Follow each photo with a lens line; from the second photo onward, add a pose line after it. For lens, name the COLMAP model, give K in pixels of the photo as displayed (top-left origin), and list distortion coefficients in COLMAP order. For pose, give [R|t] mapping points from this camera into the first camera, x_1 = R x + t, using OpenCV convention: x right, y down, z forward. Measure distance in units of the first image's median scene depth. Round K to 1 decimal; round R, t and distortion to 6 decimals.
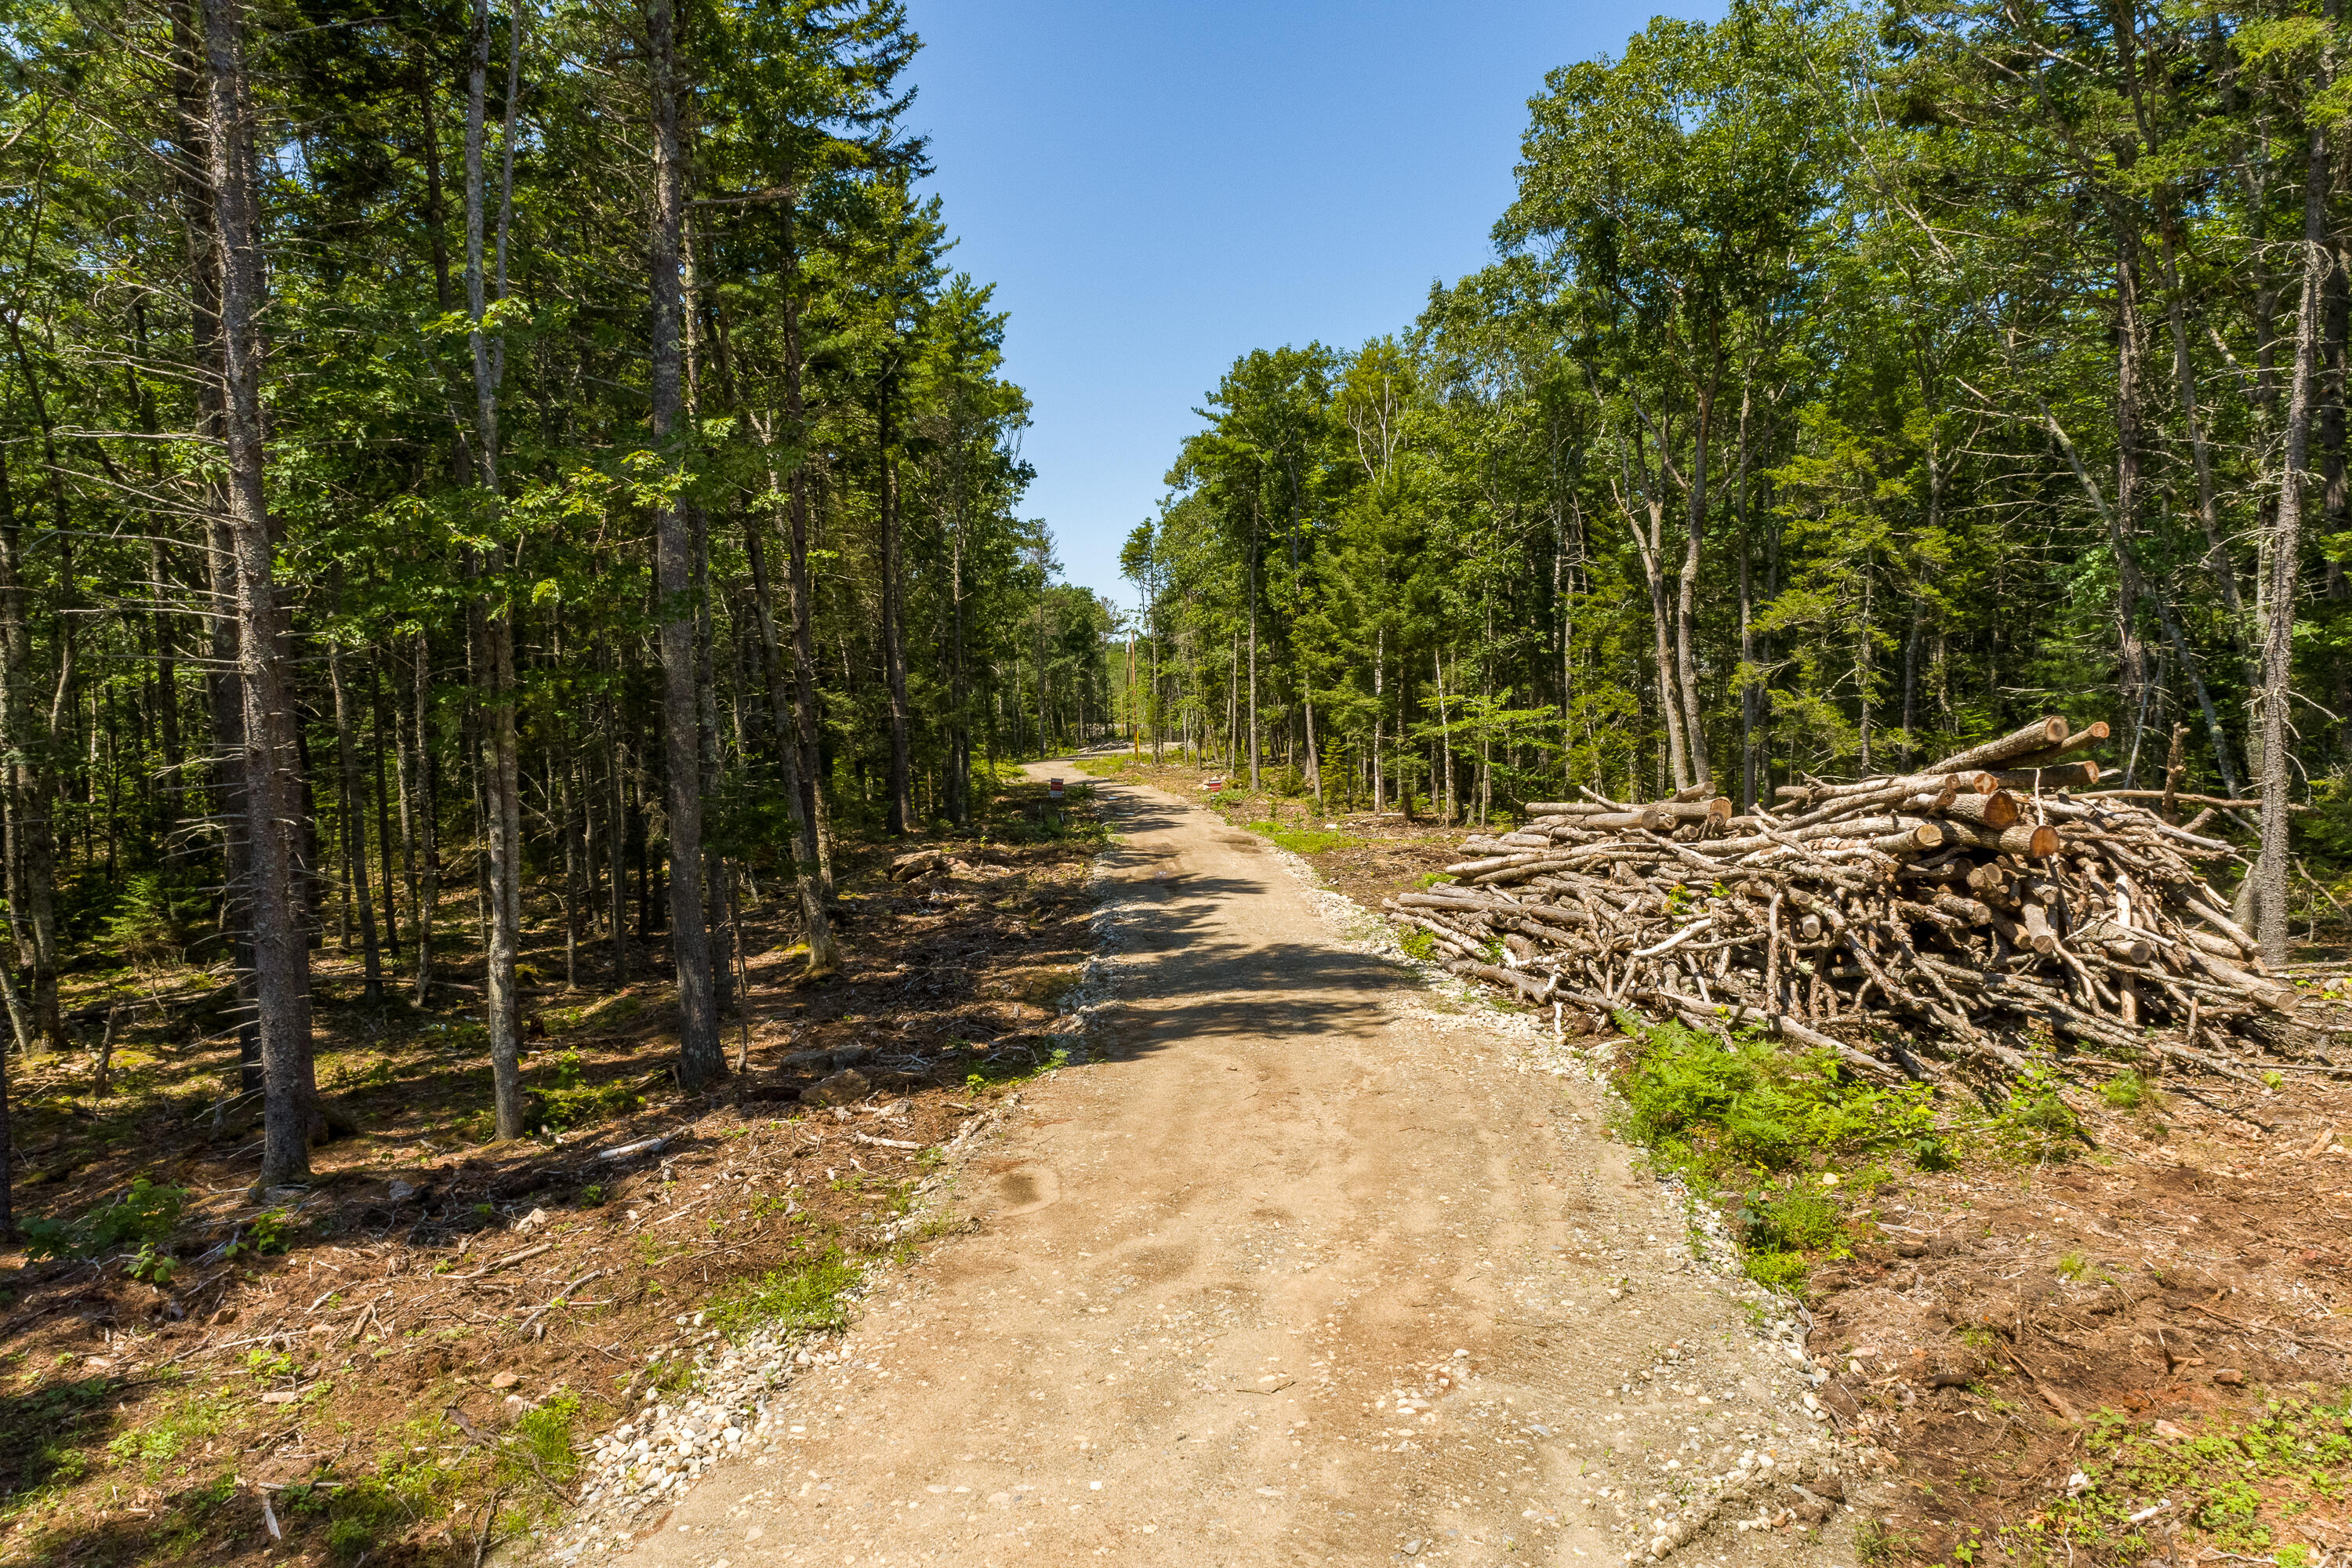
lens RADIAL K [[1576.7, 0, 1183.2], [0, 1576.7, 782.4], [0, 0, 1]] dist [0.026451, 0.014460]
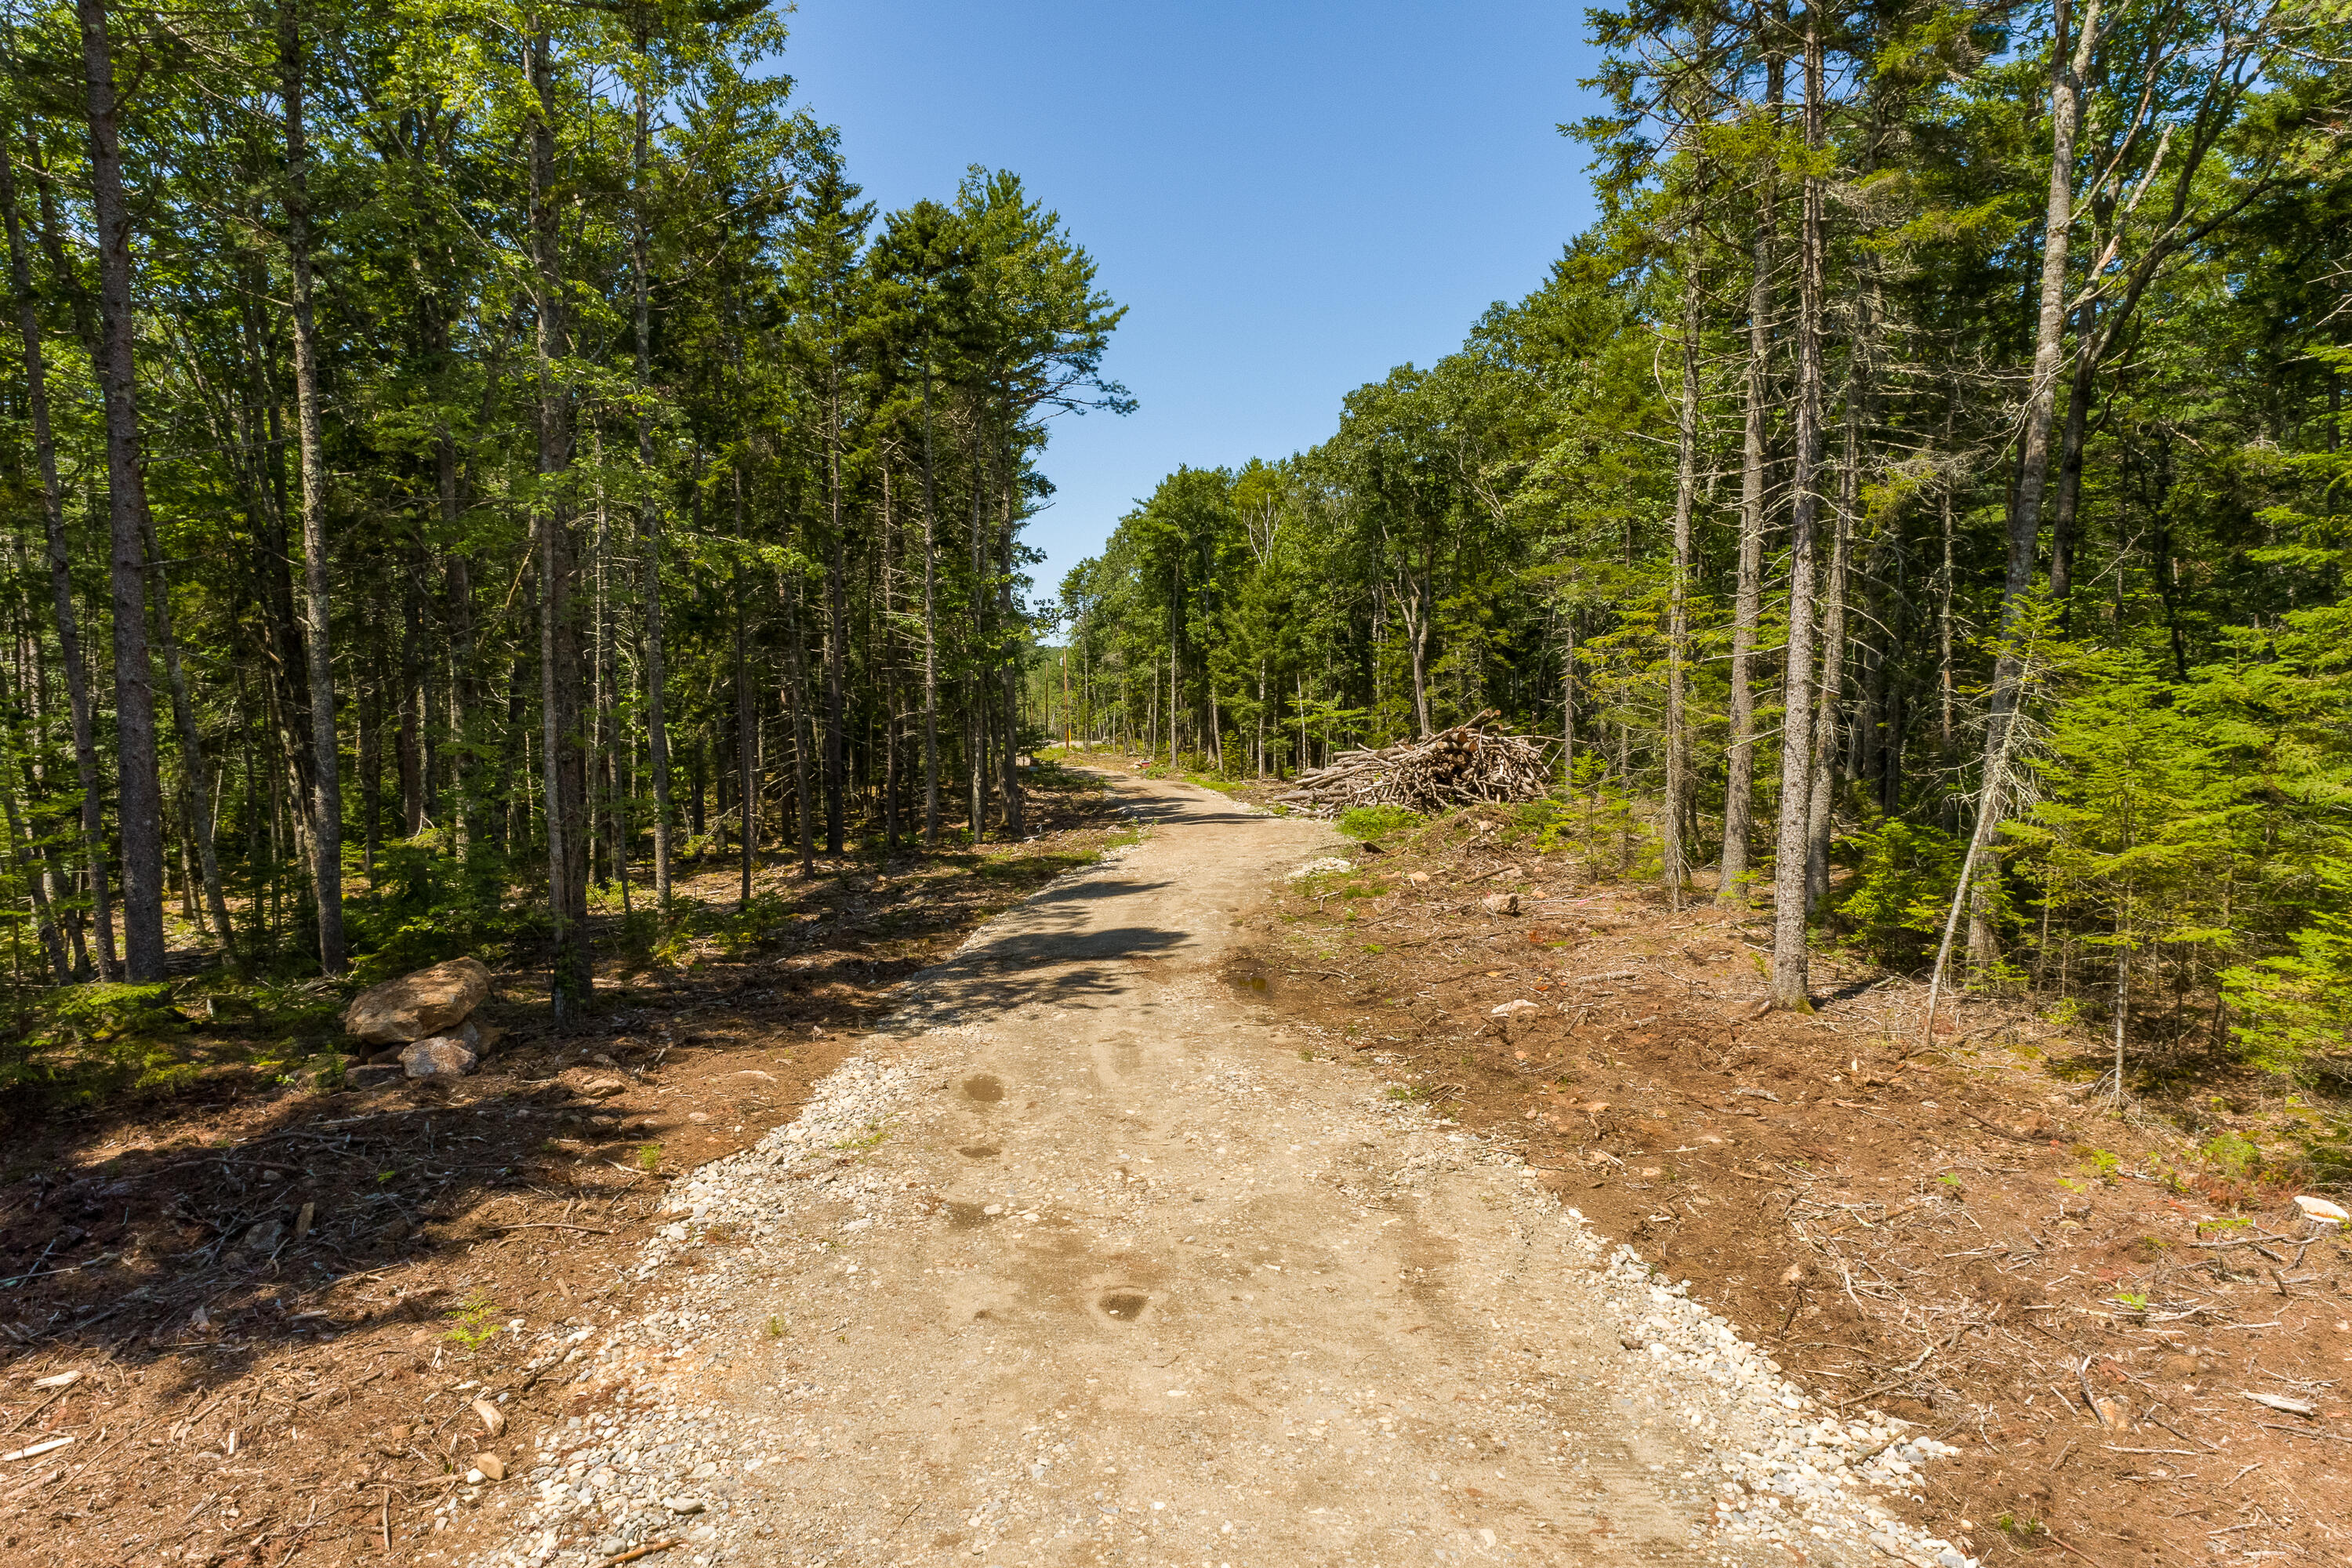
lens RADIAL K [[1576.7, 0, 1185.5], [0, 1576.7, 773.6], [0, 0, 1]] dist [0.026451, 0.014460]
pose [[0.997003, 0.006324, 0.077104, -0.062556], [-0.005549, 0.999932, -0.010264, 0.029260], [-0.077164, 0.009806, 0.996970, -0.481566]]
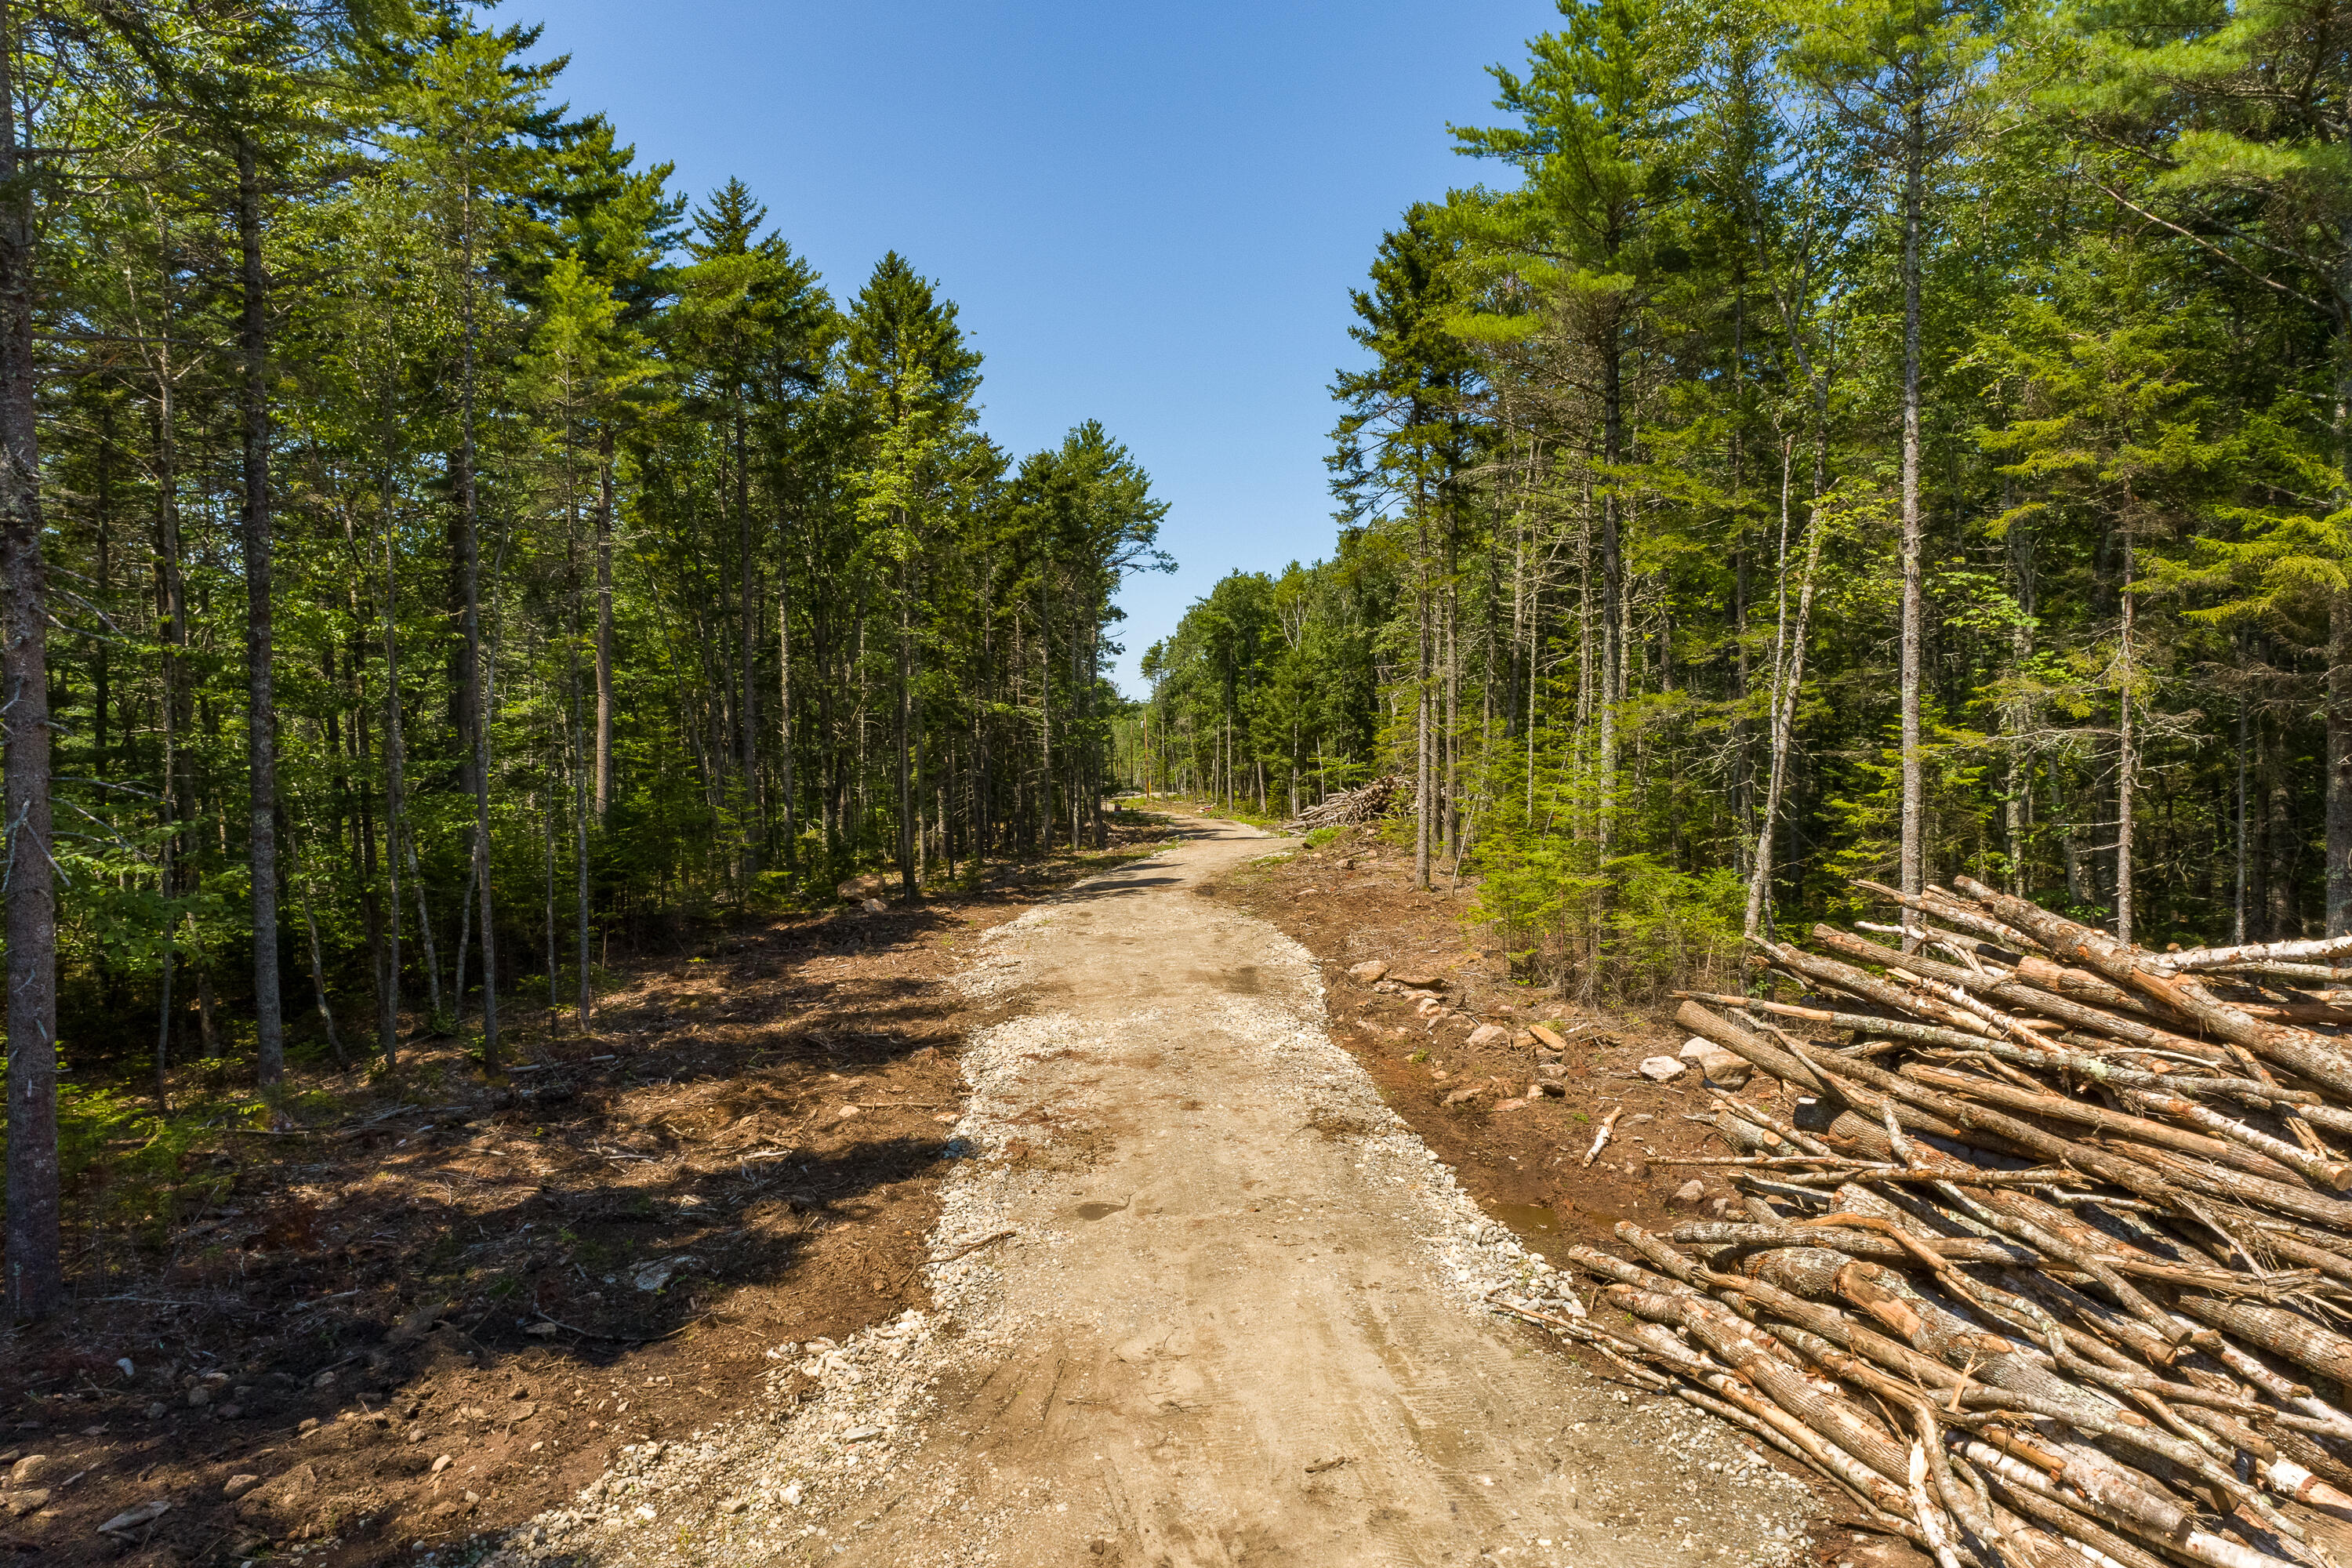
lens RADIAL K [[1576.7, 0, 1169.5], [0, 1576.7, 788.2], [0, 0, 1]] dist [0.026451, 0.014460]
pose [[0.999949, -0.000266, 0.010093, -0.046746], [0.000621, 0.999380, -0.035204, 0.047723], [-0.010078, 0.035209, 0.999329, -0.877599]]
